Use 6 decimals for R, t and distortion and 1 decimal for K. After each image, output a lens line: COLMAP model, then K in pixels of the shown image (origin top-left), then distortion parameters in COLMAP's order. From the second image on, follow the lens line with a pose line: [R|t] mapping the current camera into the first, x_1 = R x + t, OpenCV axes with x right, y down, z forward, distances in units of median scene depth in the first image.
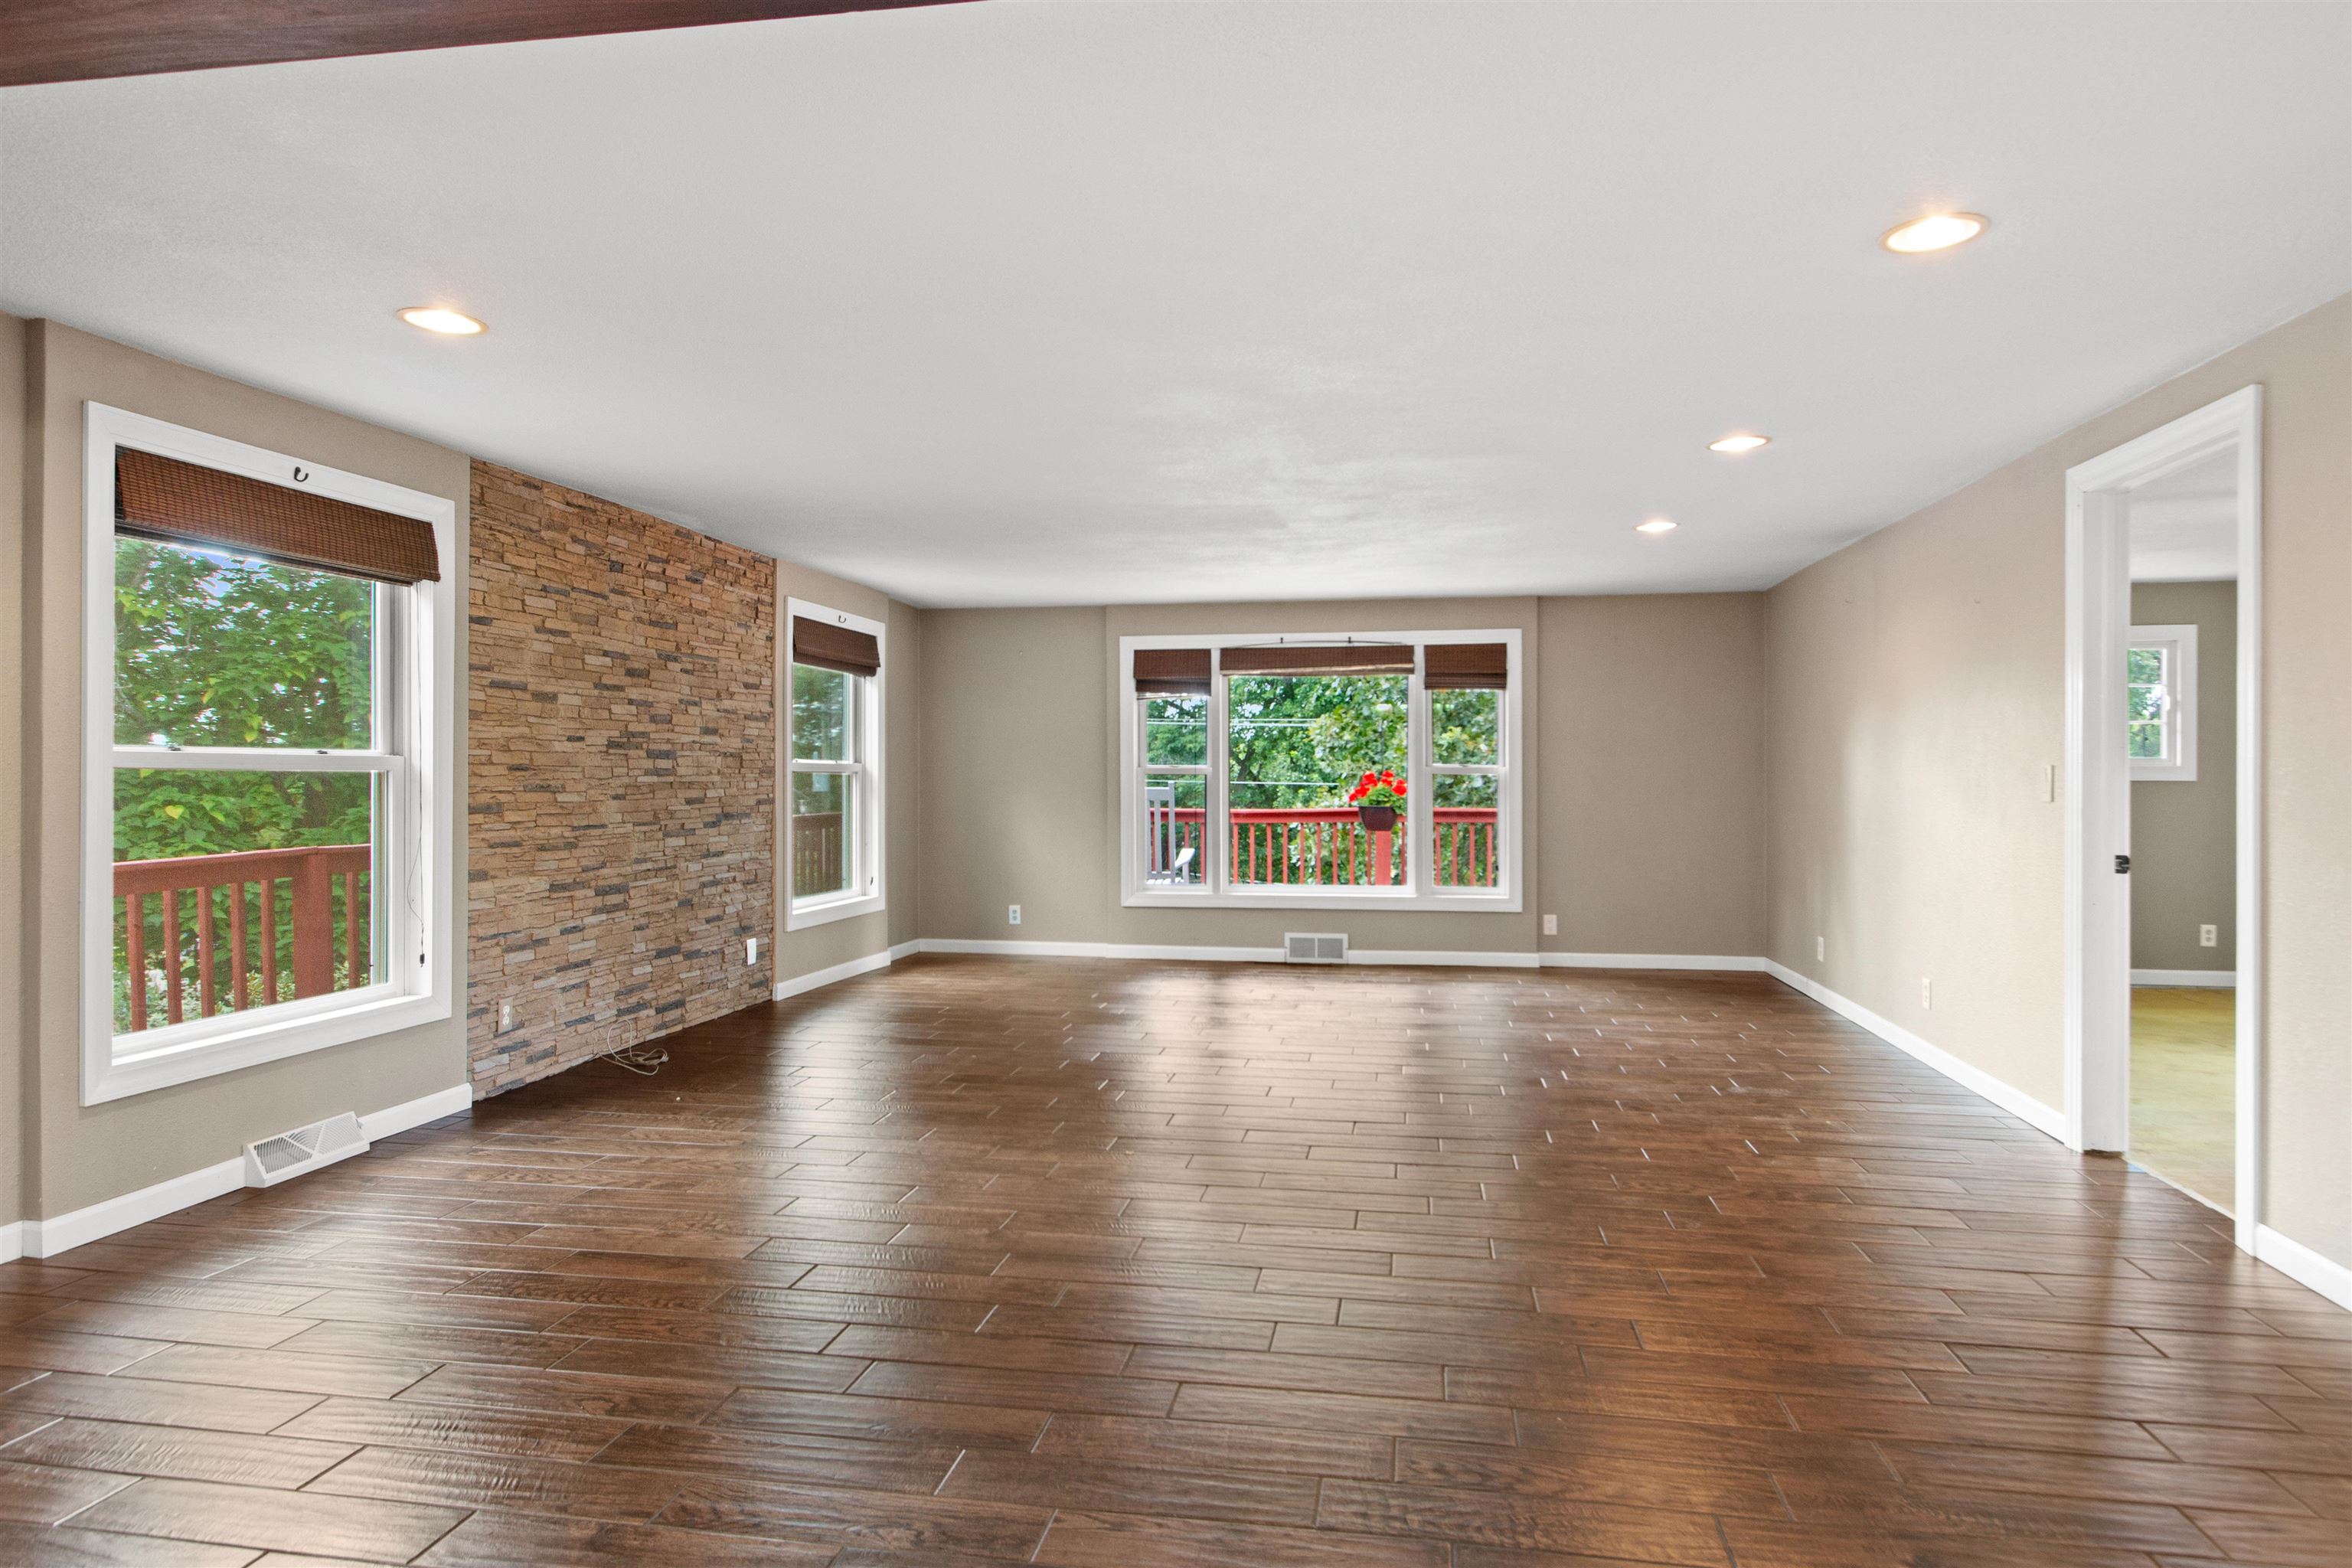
lens RADIAL K [[1407.7, 0, 1171.1], [0, 1407.7, 773.4], [0, 0, 1]] dist [0.001498, 0.001820]
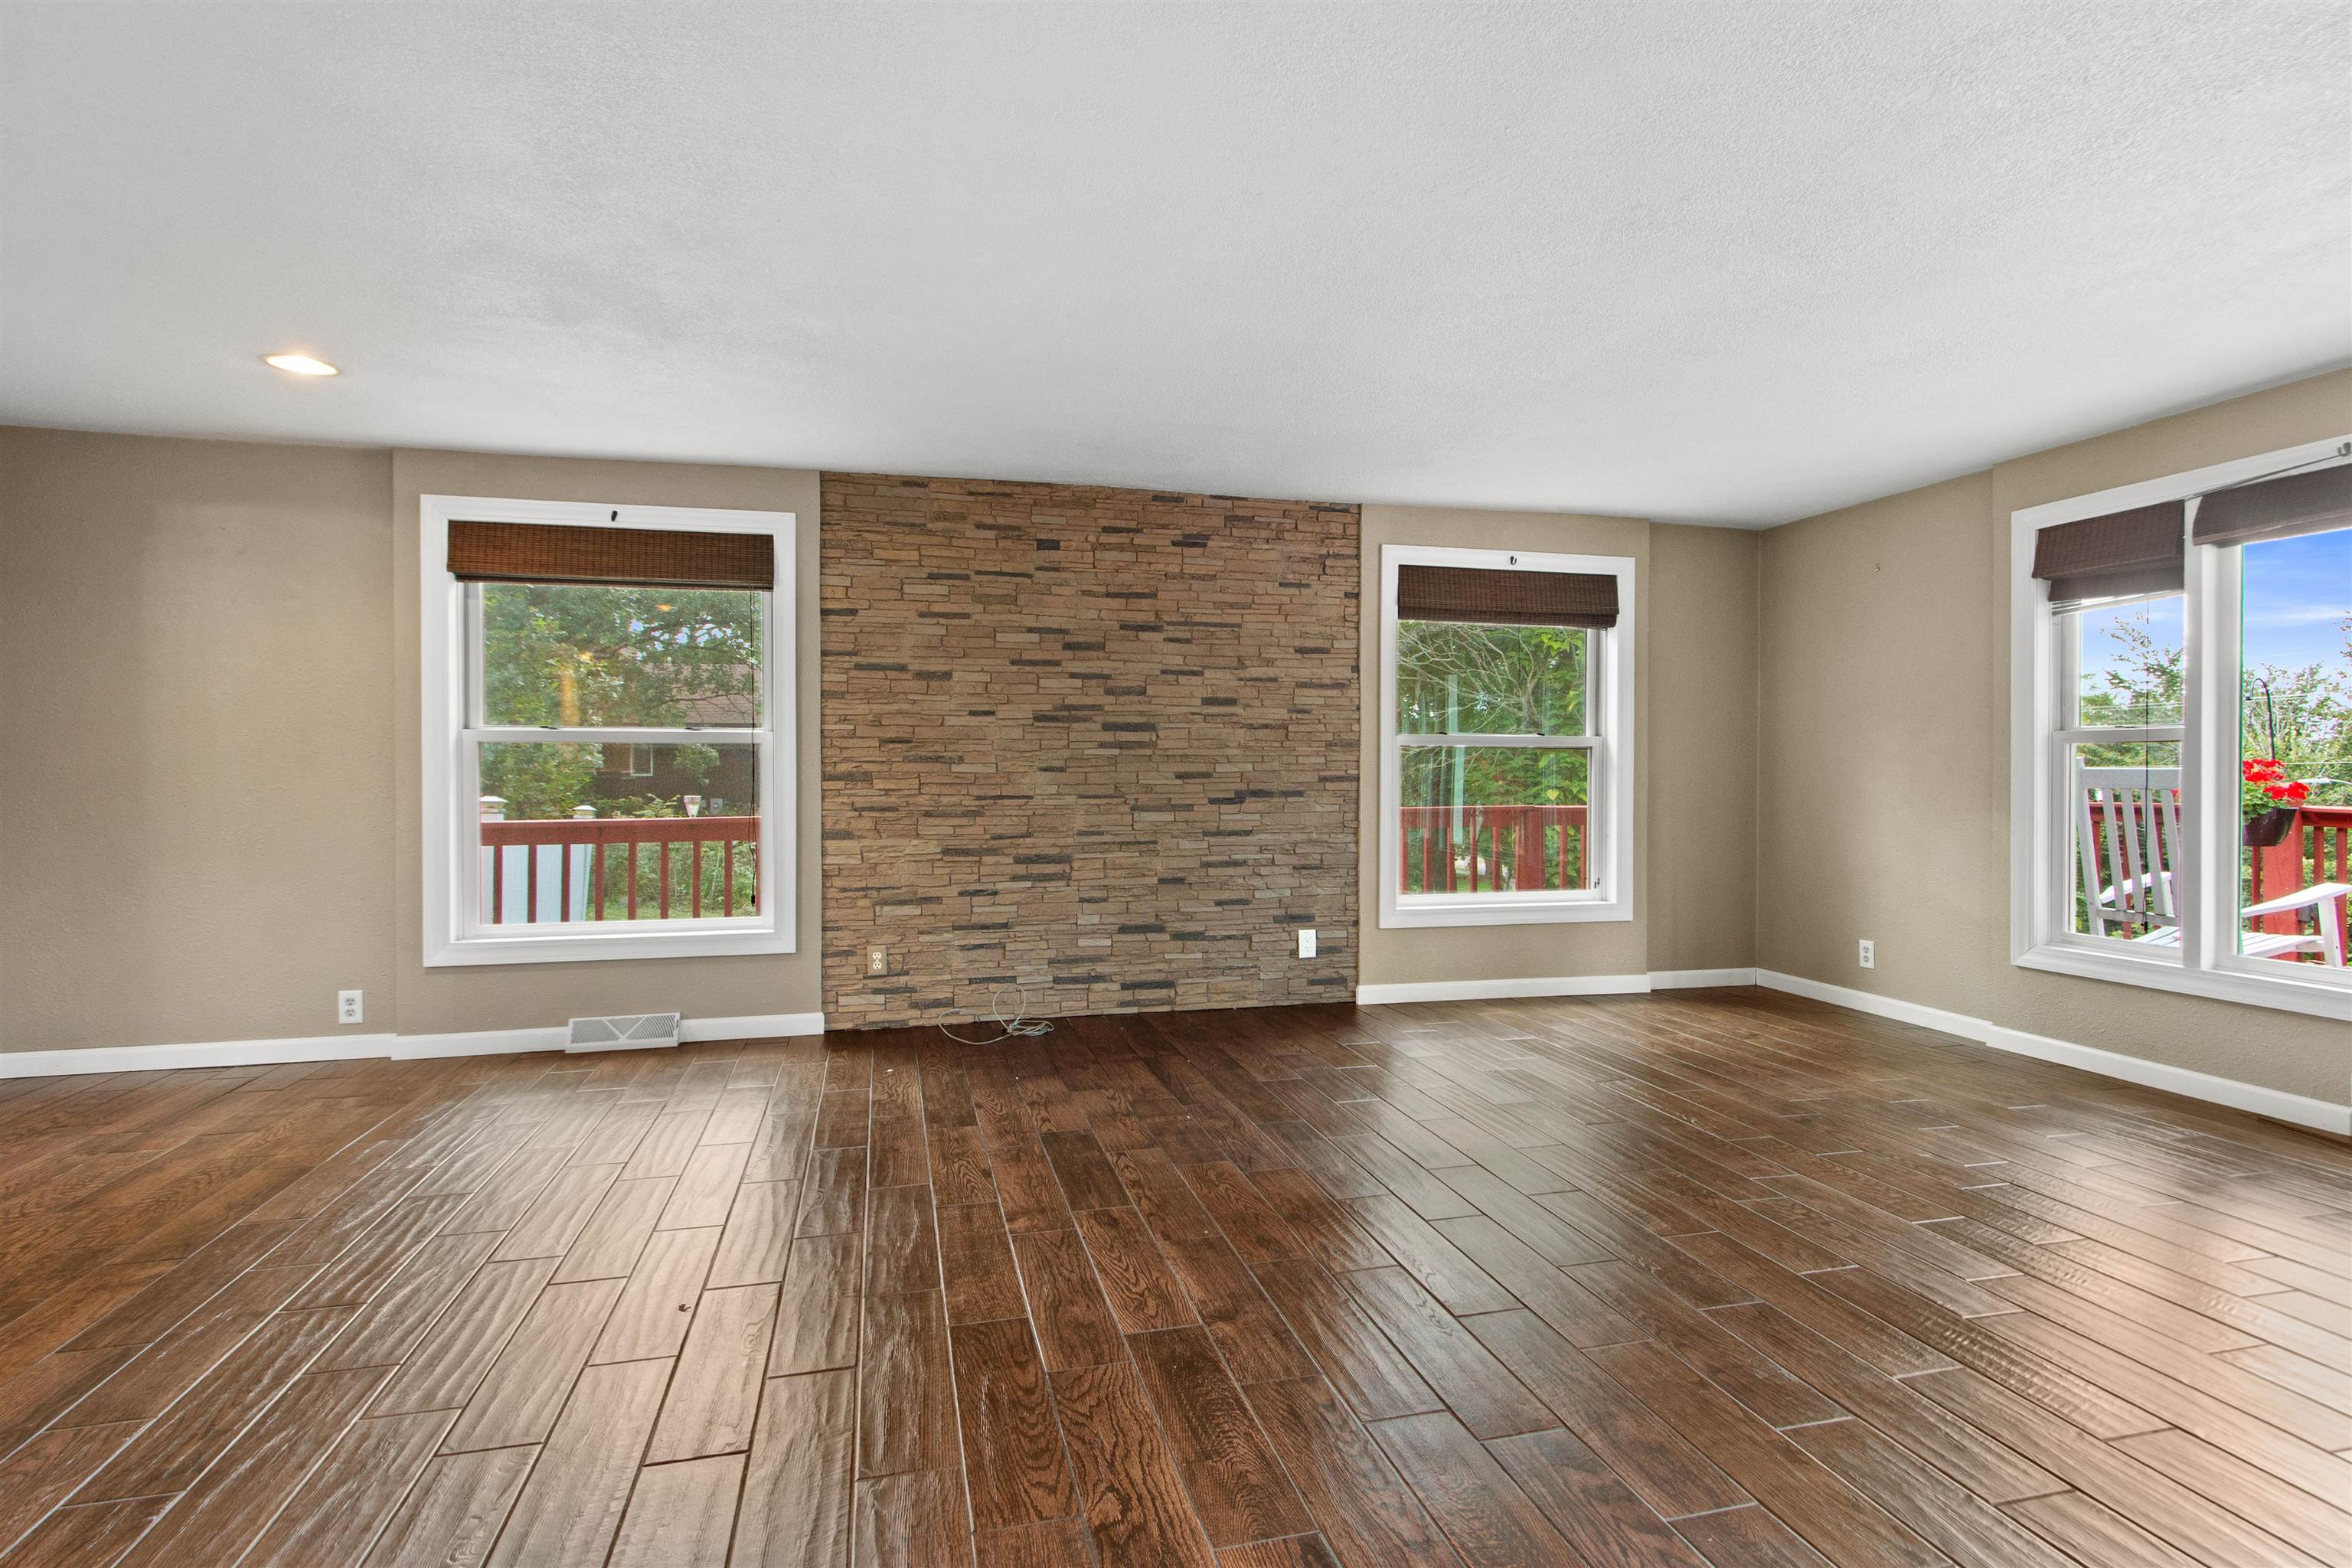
lens RADIAL K [[1155.6, 0, 1178.3], [0, 1155.6, 771.9], [0, 0, 1]] dist [0.010807, 0.000202]
pose [[0.409771, -0.000702, -0.912188, 0.347833], [0.001802, 0.999998, 0.000040, 0.015933], [0.912187, -0.001660, 0.409771, 0.624064]]
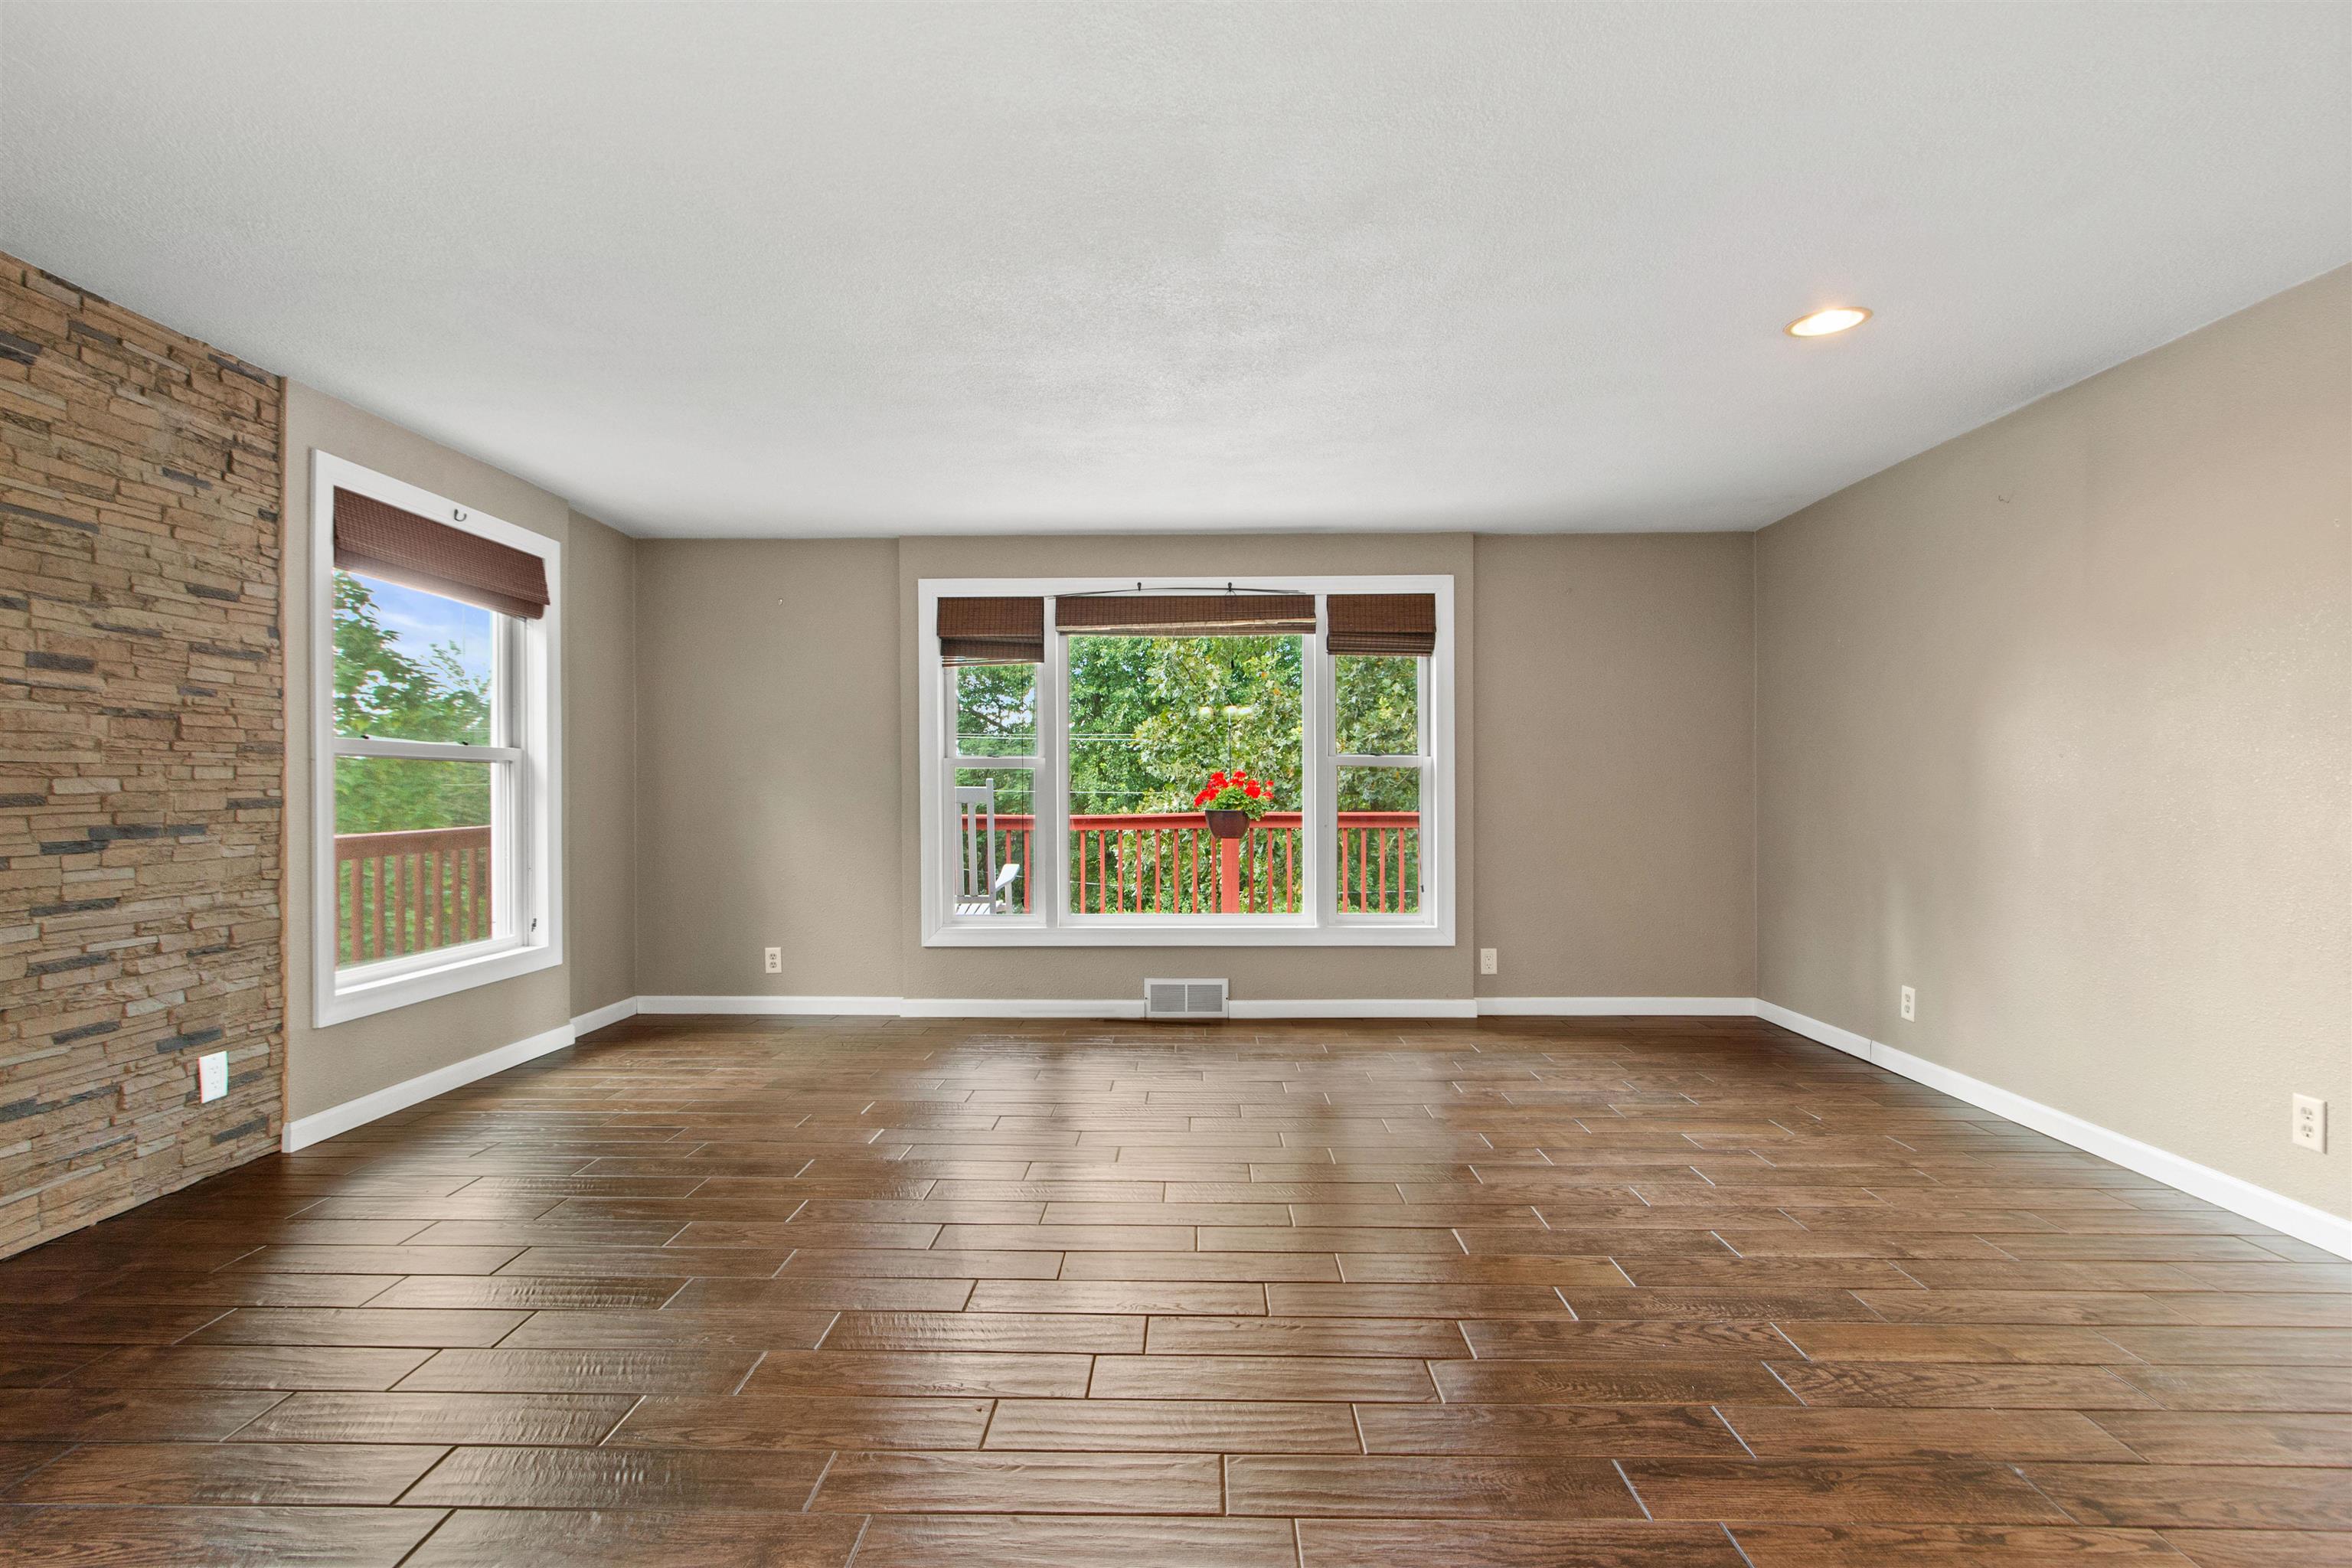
lens RADIAL K [[1171.3, 0, 1175.5], [0, 1171.3, 792.2], [0, 0, 1]] dist [0.003882, -0.000684]
pose [[0.987898, -0.003061, 0.155074, 0.001610], [0.002245, 0.999983, 0.005441, 0.014156], [-0.155088, -0.005027, 0.987888, 0.494321]]
